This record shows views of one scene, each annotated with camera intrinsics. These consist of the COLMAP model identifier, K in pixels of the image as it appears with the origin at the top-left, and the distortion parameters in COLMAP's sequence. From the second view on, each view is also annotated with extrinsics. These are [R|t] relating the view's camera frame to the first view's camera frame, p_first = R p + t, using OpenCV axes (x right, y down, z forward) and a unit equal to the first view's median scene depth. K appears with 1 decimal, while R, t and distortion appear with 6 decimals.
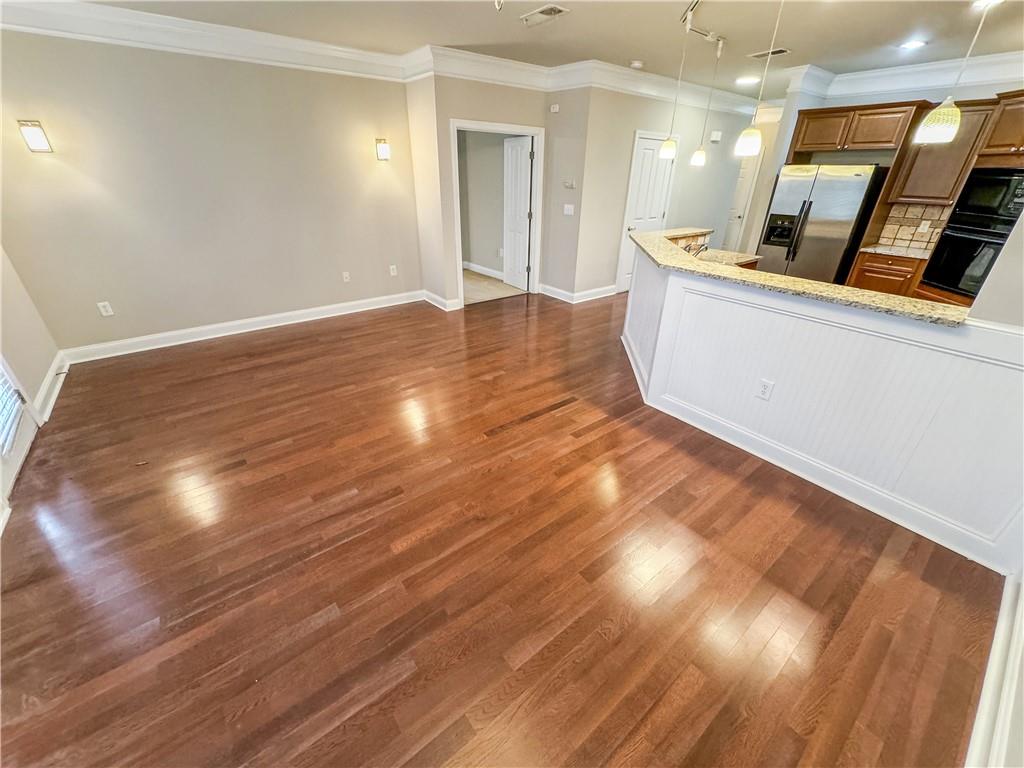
lens RADIAL K [[404.0, 0, 512.0], [0, 404.0, 384.0], [0, 0, 1]] dist [-0.001677, 0.000166]
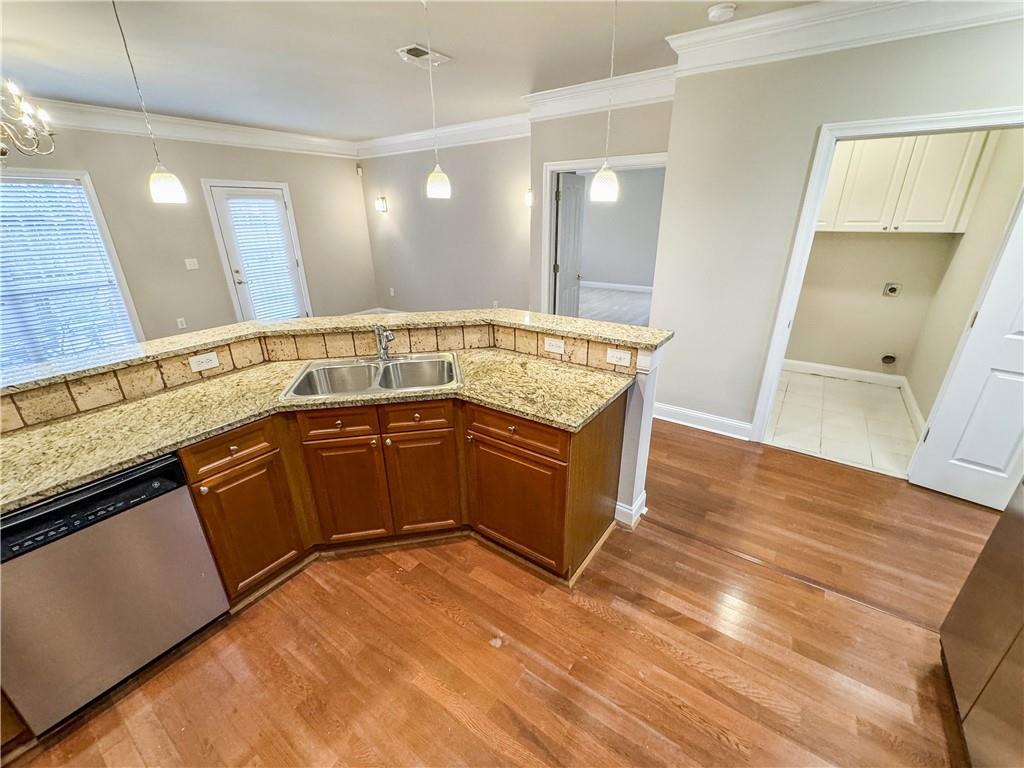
lens RADIAL K [[419.1, 0, 512.0], [0, 419.1, 384.0], [0, 0, 1]] dist [-0.003458, -0.000240]
pose [[0.286039, 0.341382, -0.895343, 0.905481], [-0.433864, 0.879258, 0.196641, -0.384920], [0.854367, 0.332211, 0.399616, 0.754644]]
